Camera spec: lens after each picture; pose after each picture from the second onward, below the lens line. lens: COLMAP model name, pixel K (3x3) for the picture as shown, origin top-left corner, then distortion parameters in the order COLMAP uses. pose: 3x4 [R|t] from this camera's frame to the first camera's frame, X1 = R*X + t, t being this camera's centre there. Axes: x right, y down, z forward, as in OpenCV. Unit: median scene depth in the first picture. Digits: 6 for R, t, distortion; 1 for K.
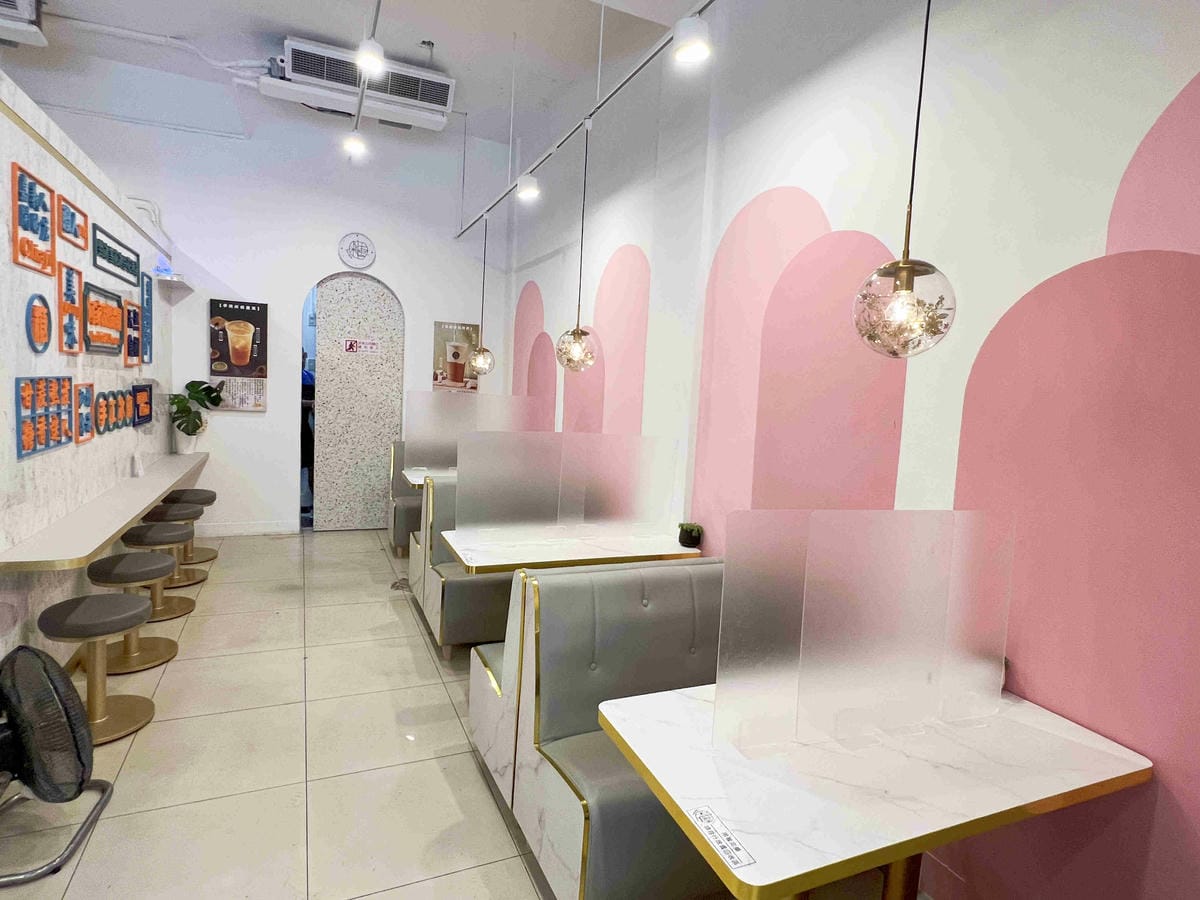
lens RADIAL K [[648.4, 0, 598.1], [0, 648.4, 447.4], [0, 0, 1]] dist [-0.006286, 0.002373]
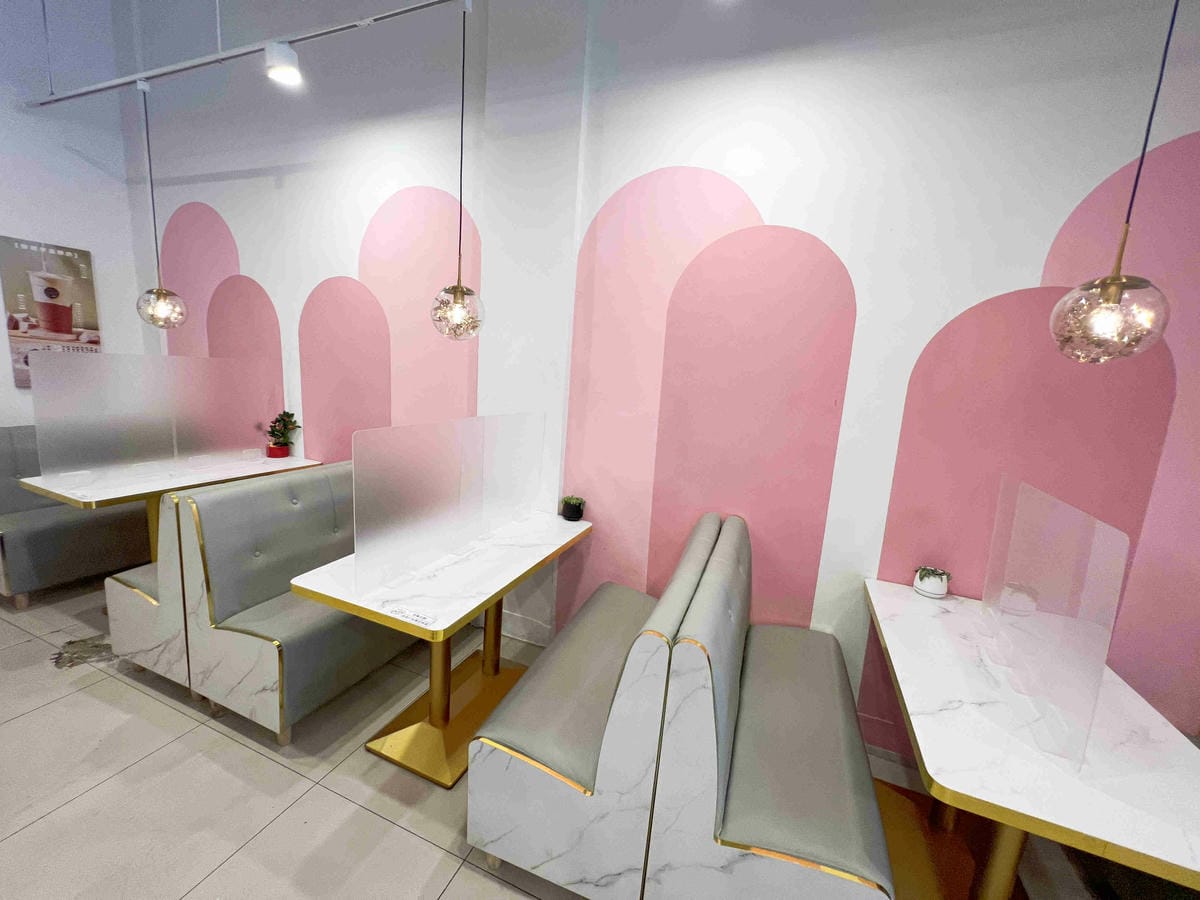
lens RADIAL K [[479.7, 0, 599.3], [0, 479.7, 447.9], [0, 0, 1]] dist [-0.001287, -0.000265]
pose [[0.716569, -0.120271, 0.687069, -0.184471], [0.033001, 0.989765, 0.138840, -0.033906], [-0.696735, -0.076814, 0.713204, 0.243692]]
